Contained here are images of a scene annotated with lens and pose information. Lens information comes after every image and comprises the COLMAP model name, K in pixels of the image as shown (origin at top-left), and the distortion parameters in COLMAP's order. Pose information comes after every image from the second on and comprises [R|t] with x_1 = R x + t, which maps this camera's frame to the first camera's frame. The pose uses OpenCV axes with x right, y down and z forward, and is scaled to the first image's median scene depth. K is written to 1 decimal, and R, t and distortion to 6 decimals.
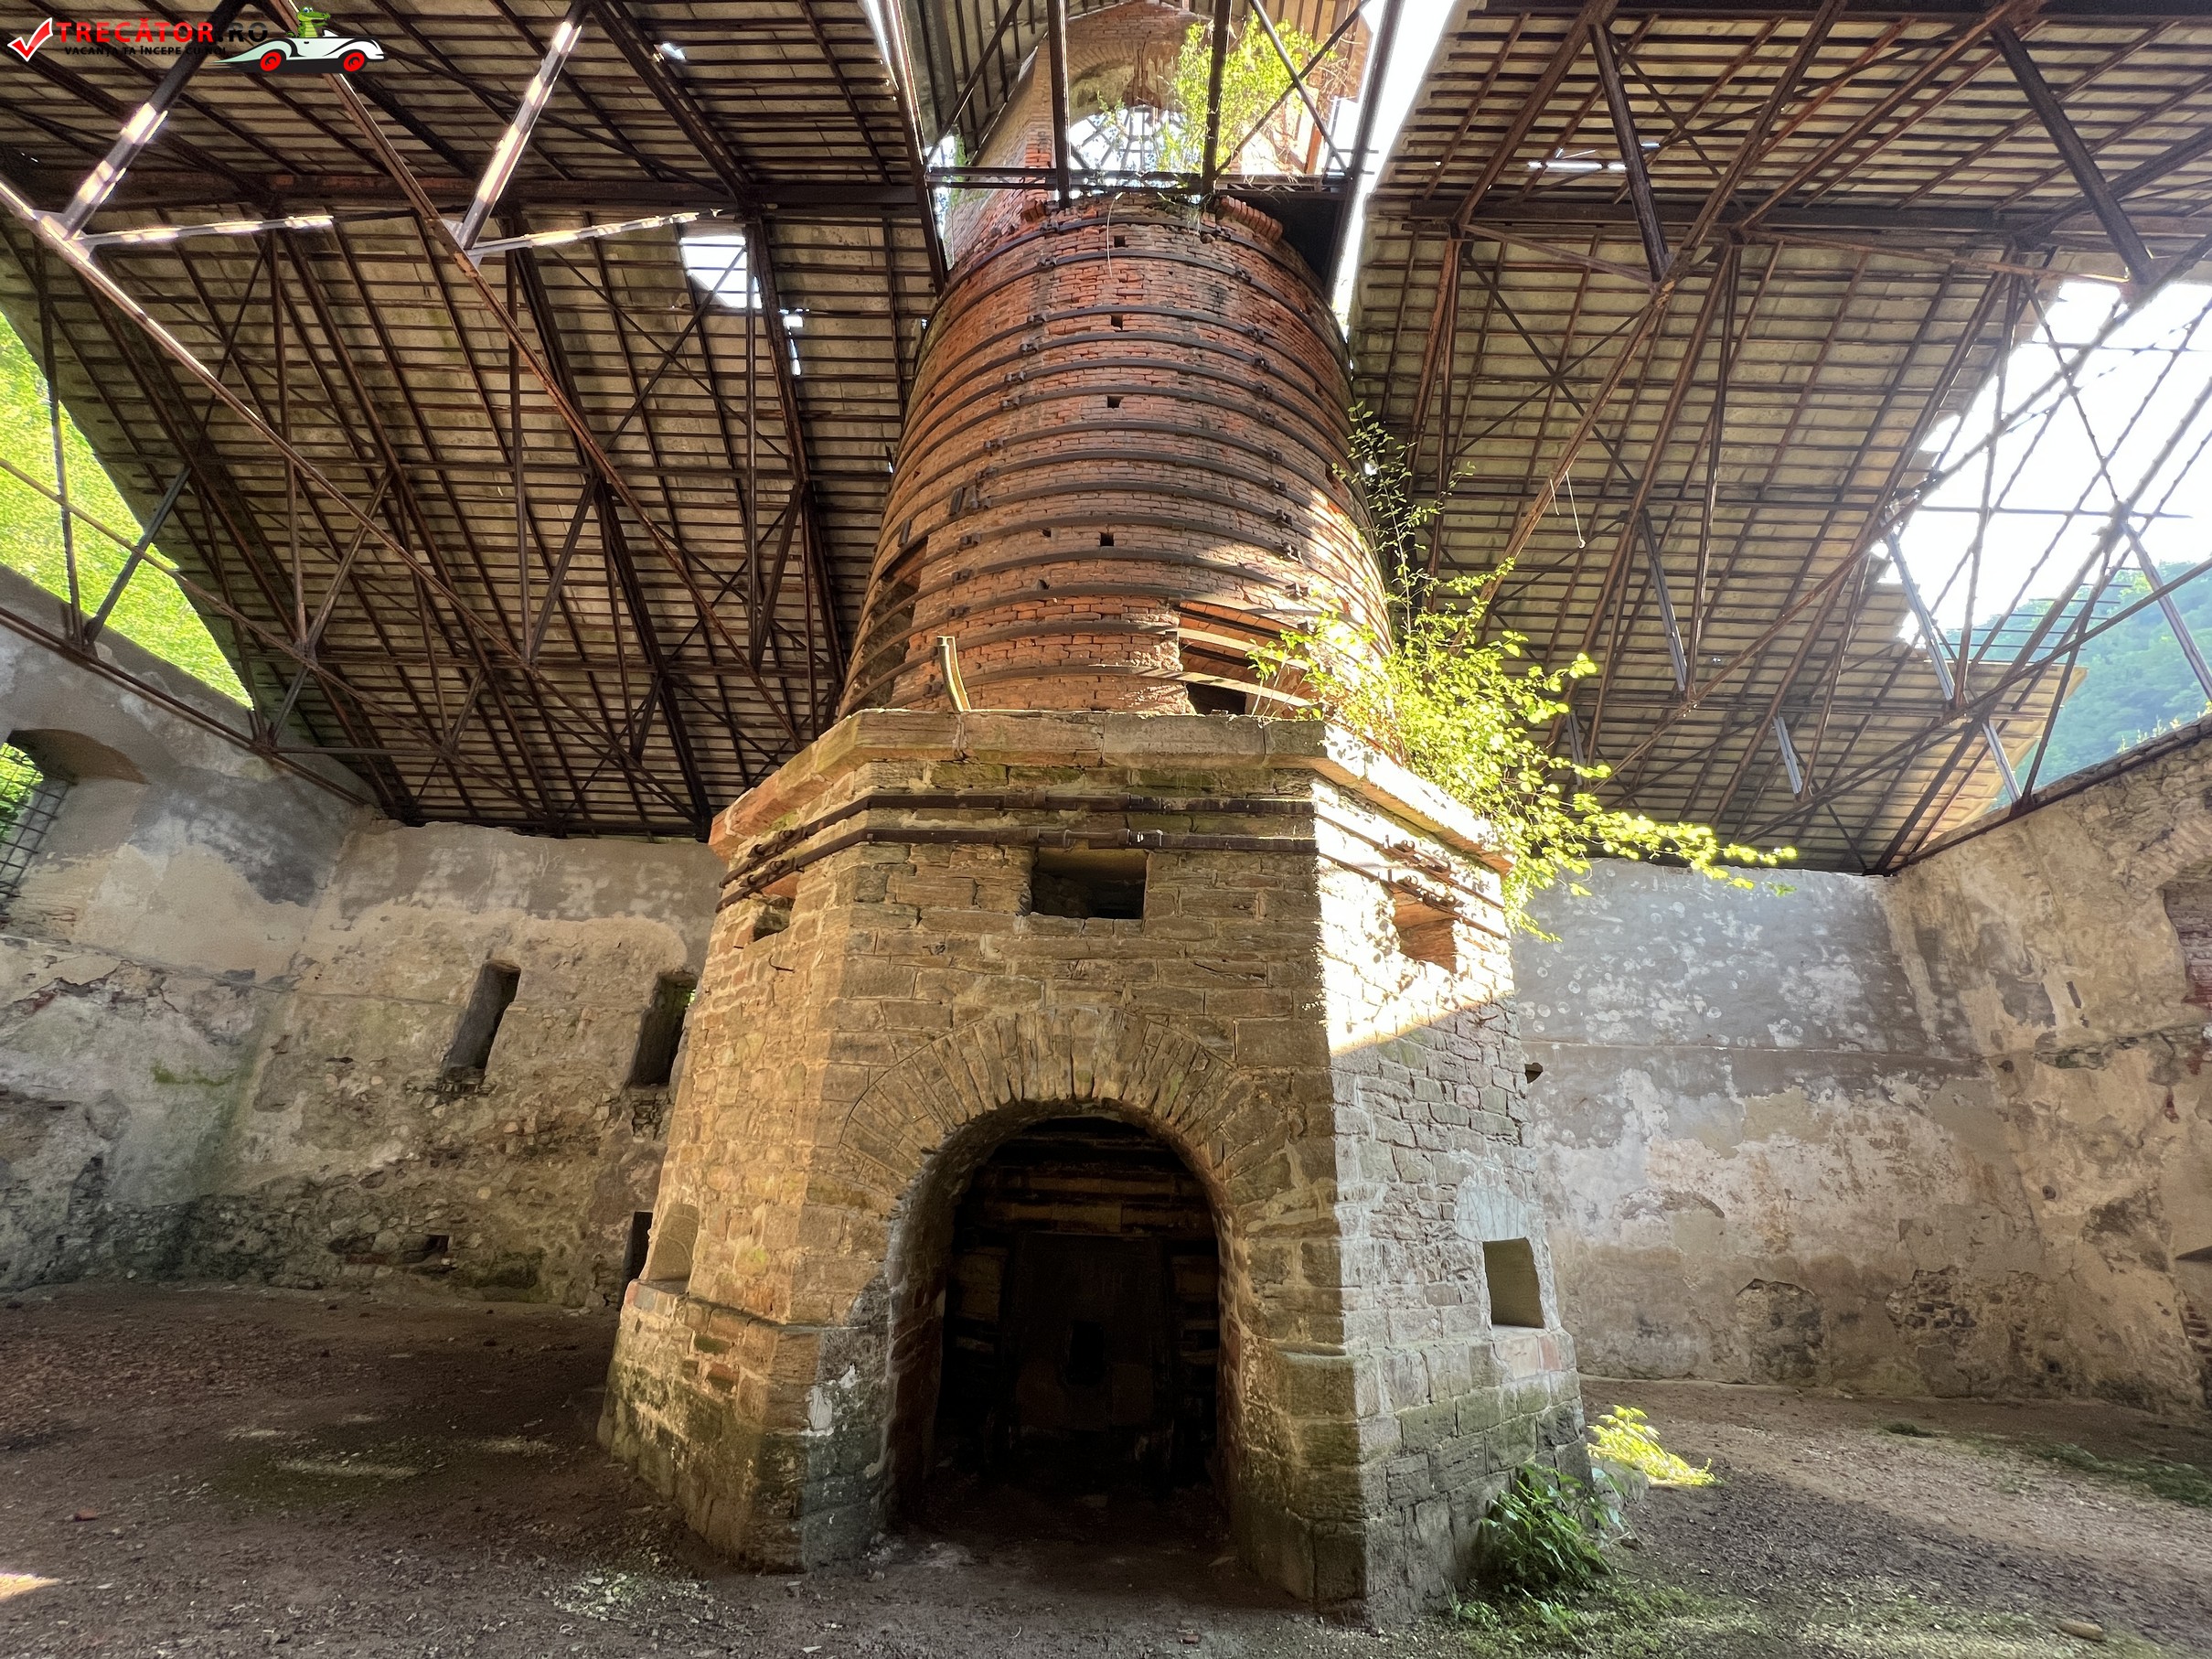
lens RADIAL K [[881.7, 0, 1105.9], [0, 881.7, 833.4], [0, 0, 1]] dist [-0.001546, -0.000035]
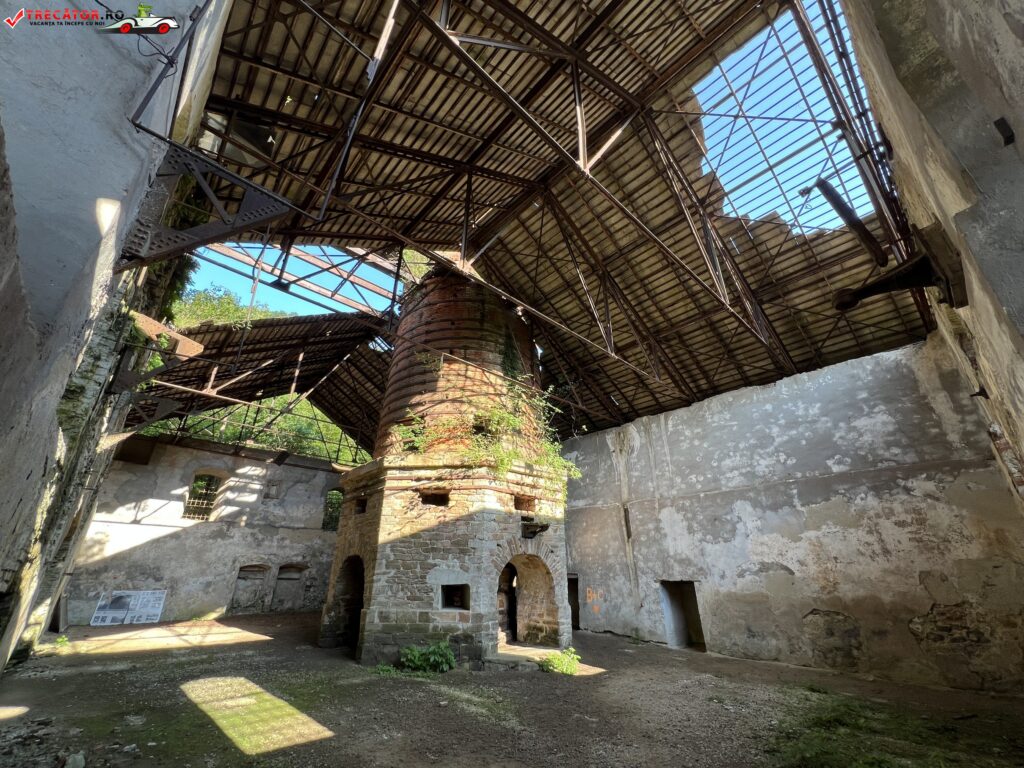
lens RADIAL K [[410.7, 0, 513.9], [0, 410.7, 382.0], [0, 0, 1]] dist [-0.000867, -0.000295]
pose [[0.686497, -0.344750, -0.640210, 0.957957], [0.299194, 0.936398, -0.183420, 0.036667], [0.662725, -0.065630, 0.745981, -0.008519]]
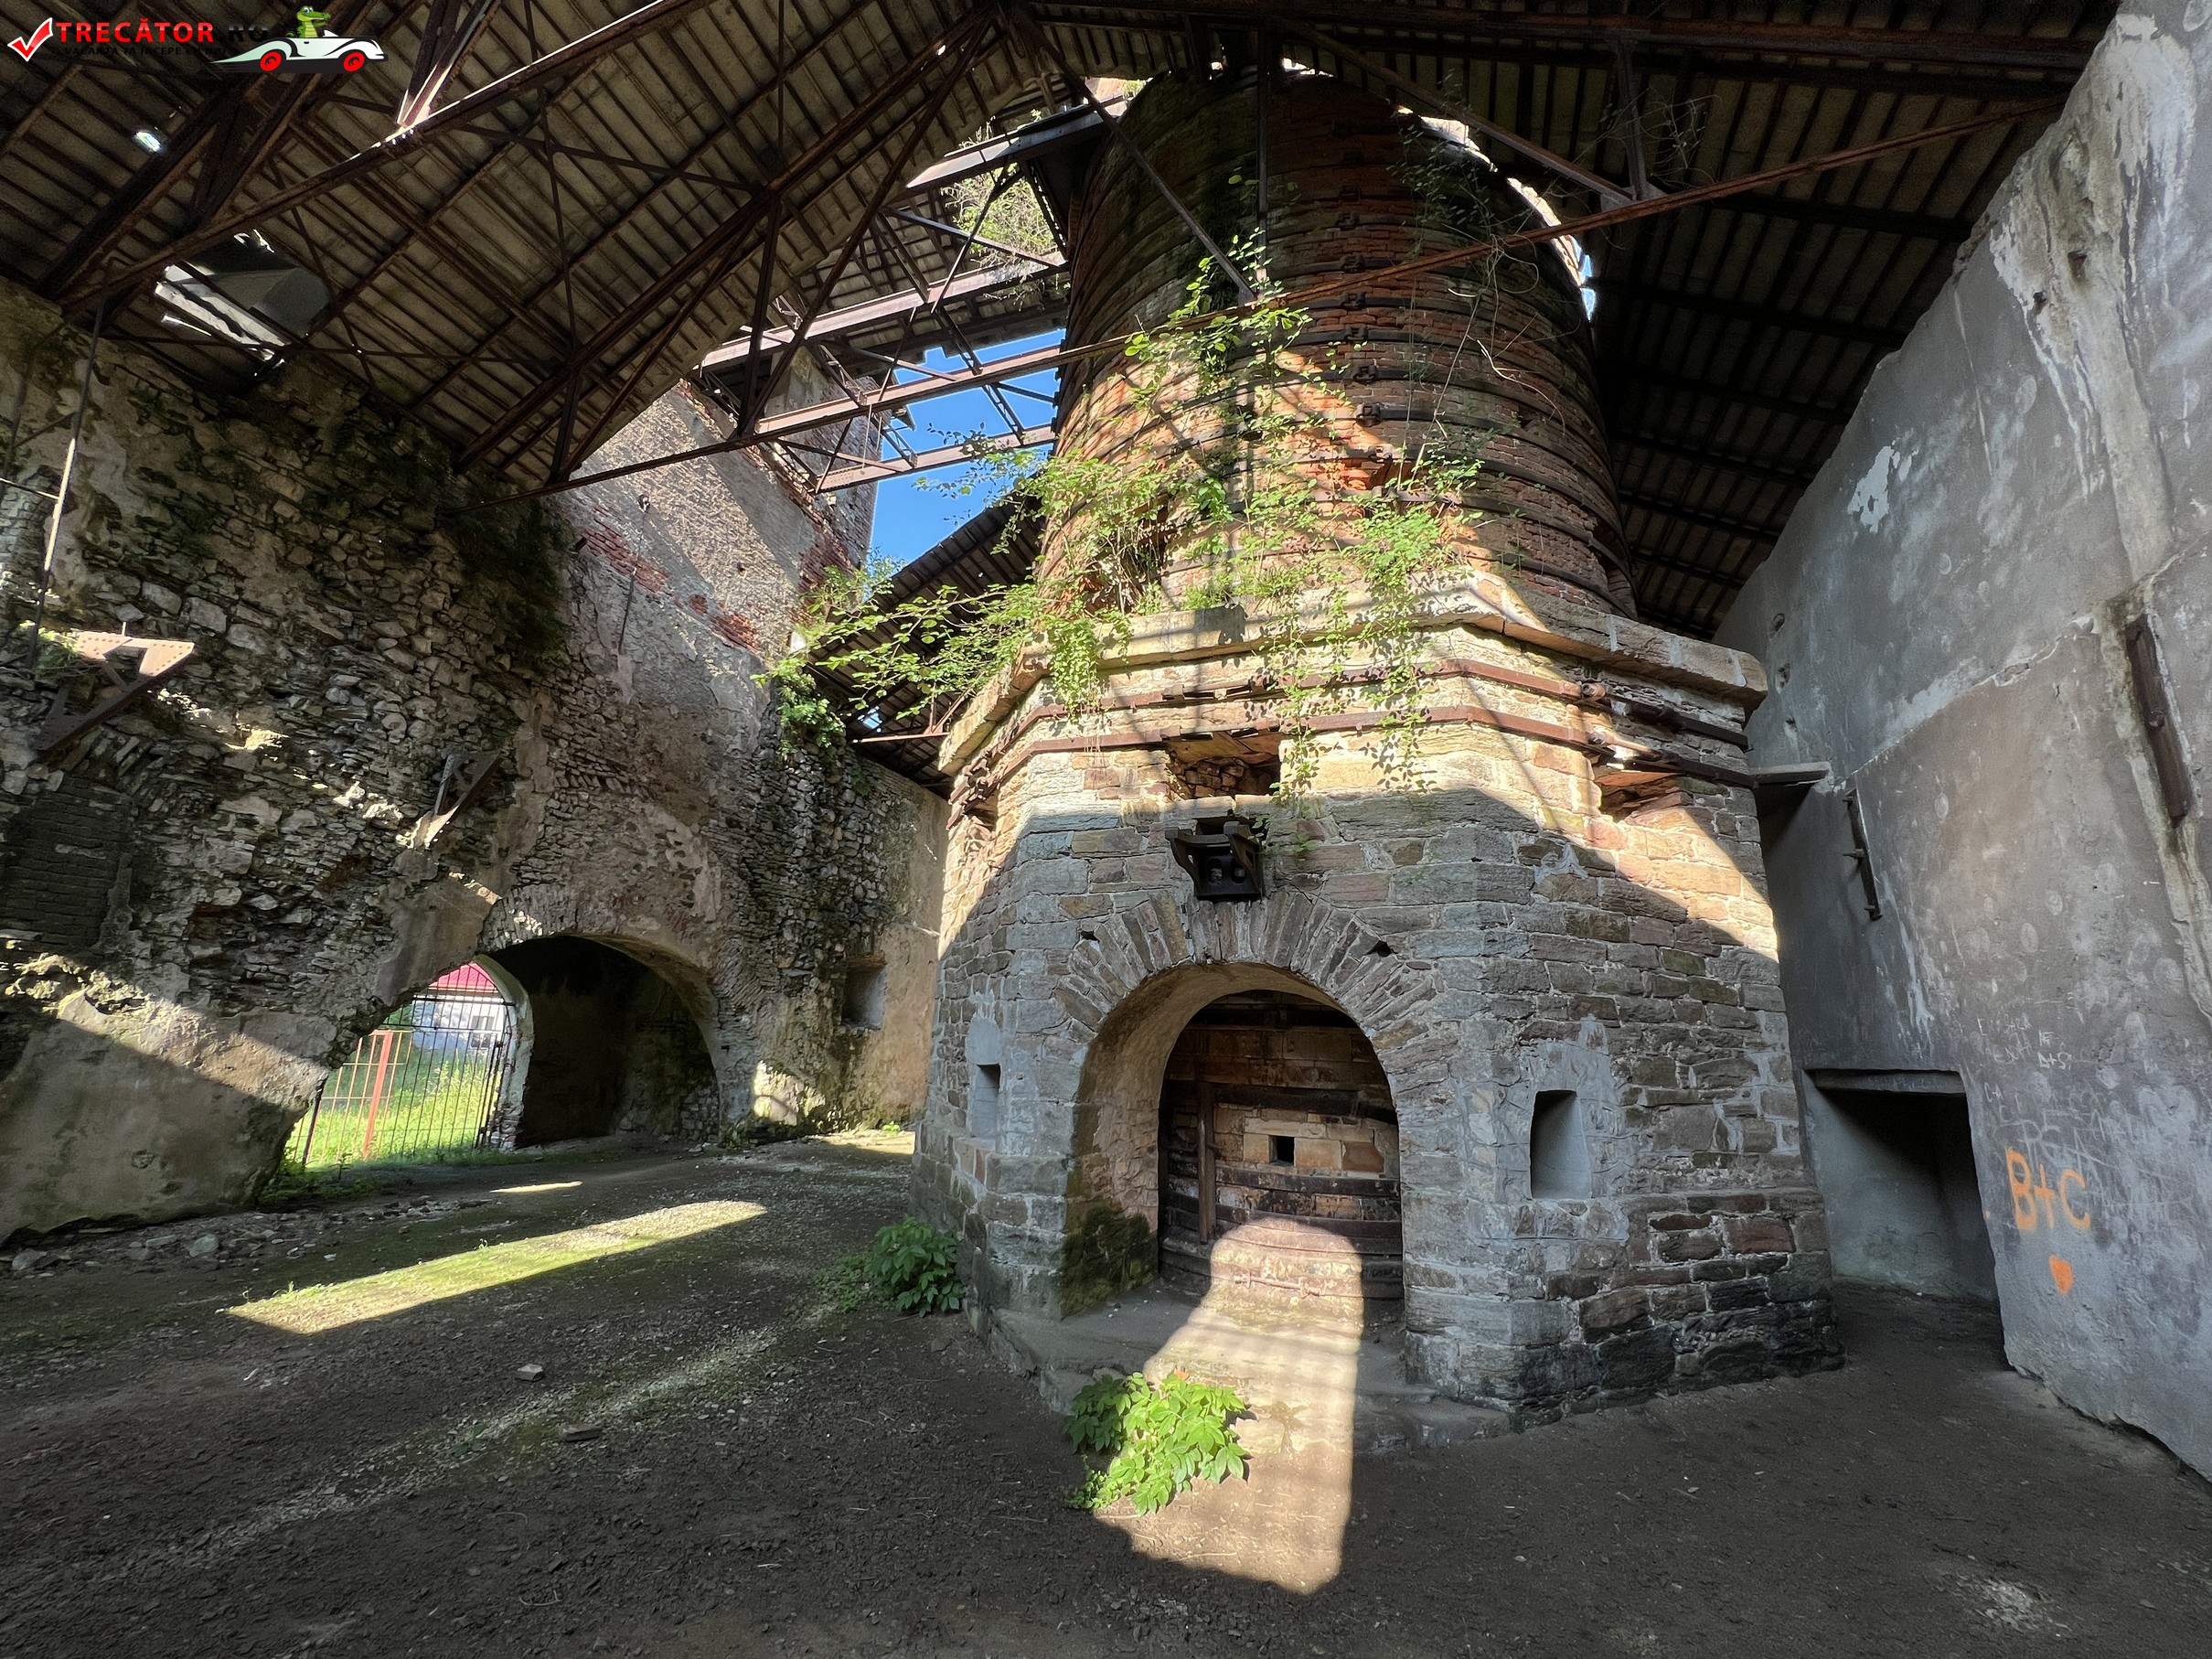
lens RADIAL K [[887.2, 0, 1098.8], [0, 887.2, 834.5], [0, 0, 1]] dist [-0.000867, -0.000295]
pose [[-0.334855, -0.281790, -0.899148, 0.724036], [0.300955, 0.872271, -0.385446, 0.338630], [0.892915, -0.399672, -0.207278, 0.733293]]
